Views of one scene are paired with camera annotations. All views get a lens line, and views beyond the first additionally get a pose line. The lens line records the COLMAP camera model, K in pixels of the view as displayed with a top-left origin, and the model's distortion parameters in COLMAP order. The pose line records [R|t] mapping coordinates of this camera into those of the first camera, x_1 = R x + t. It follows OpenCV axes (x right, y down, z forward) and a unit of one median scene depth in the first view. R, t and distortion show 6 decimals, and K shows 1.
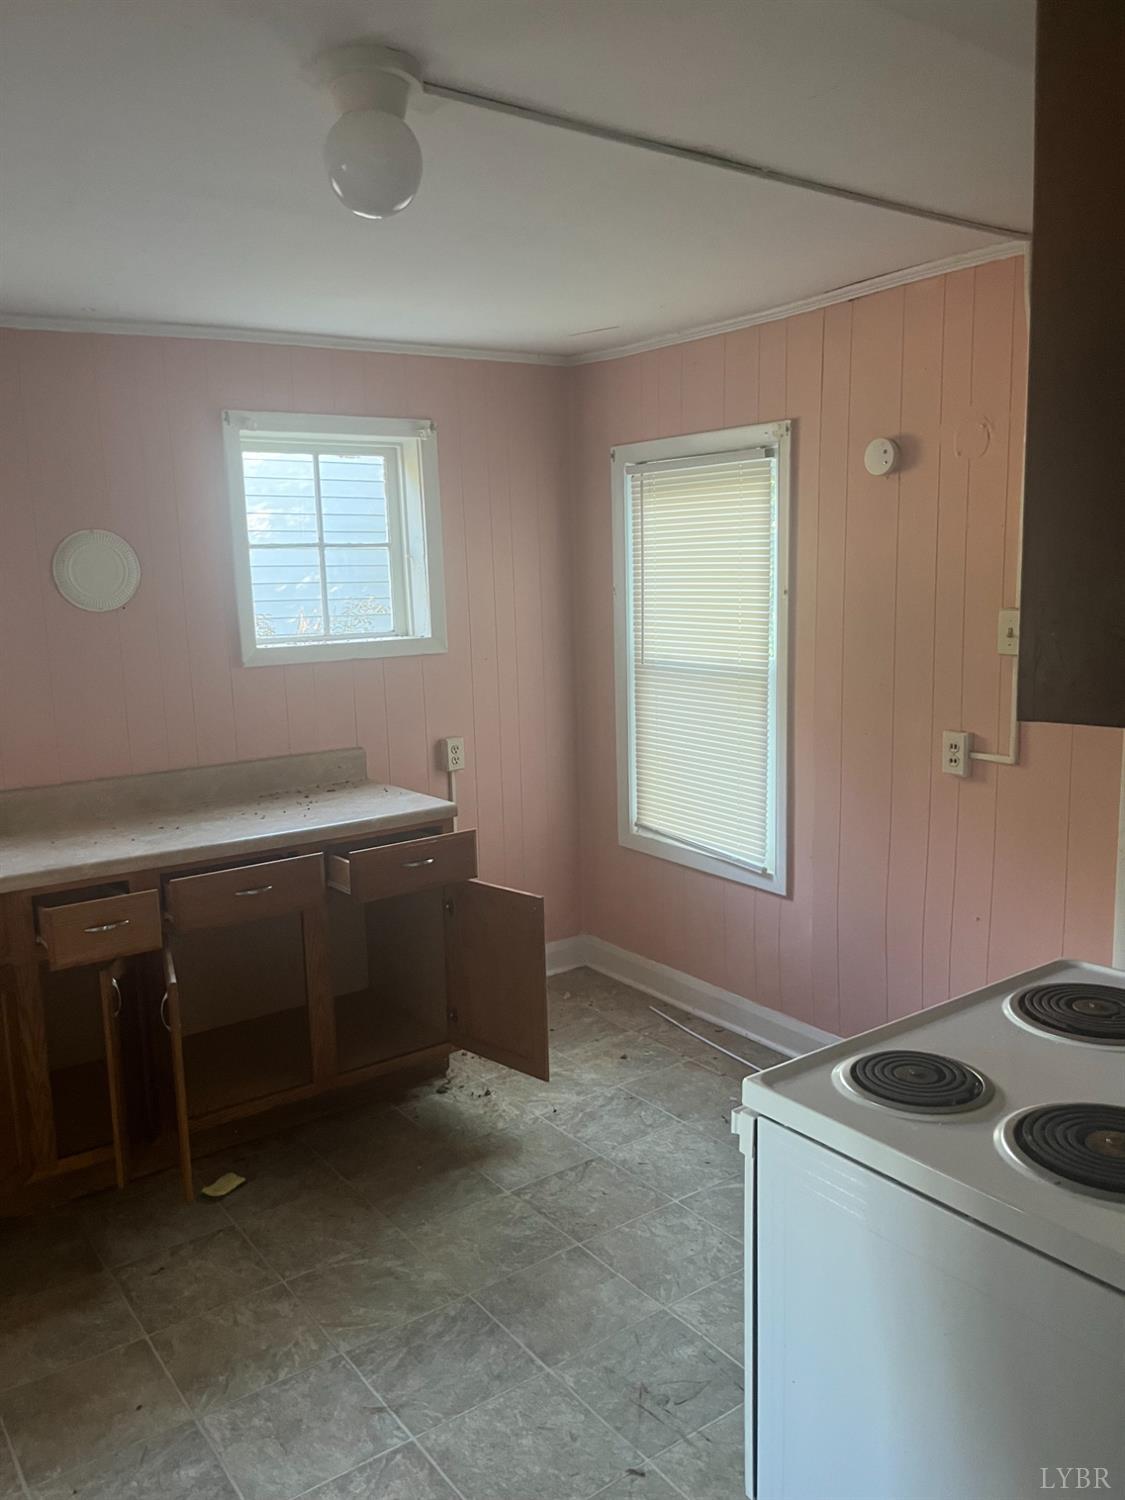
lens RADIAL K [[1138.4, 0, 561.4], [0, 1138.4, 744.9], [0, 0, 1]] dist [0.050532, -0.071021]
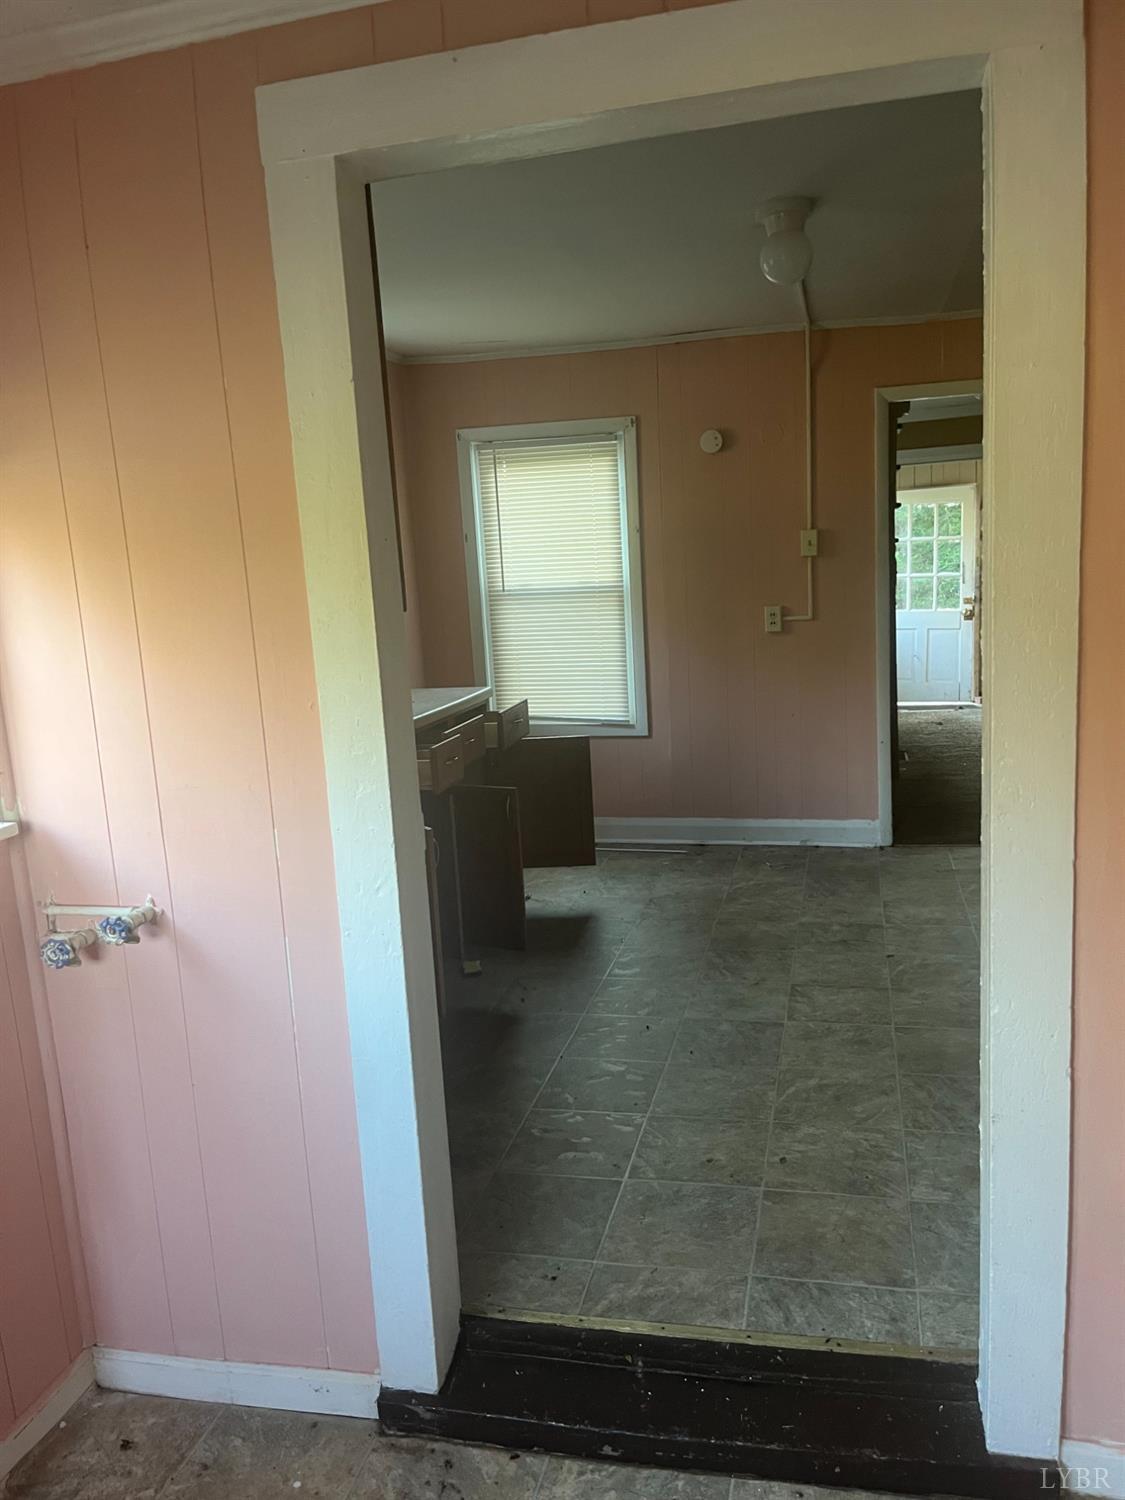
lens RADIAL K [[1138.4, 0, 559.2], [0, 1138.4, 757.3], [0, 0, 1]] dist [0.050532, -0.071021]
pose [[0.765371, -0.127576, 0.630818, -0.975701], [0.132406, 0.990402, 0.039649, 0.099979], [-0.629822, 0.053178, 0.774917, -0.096687]]
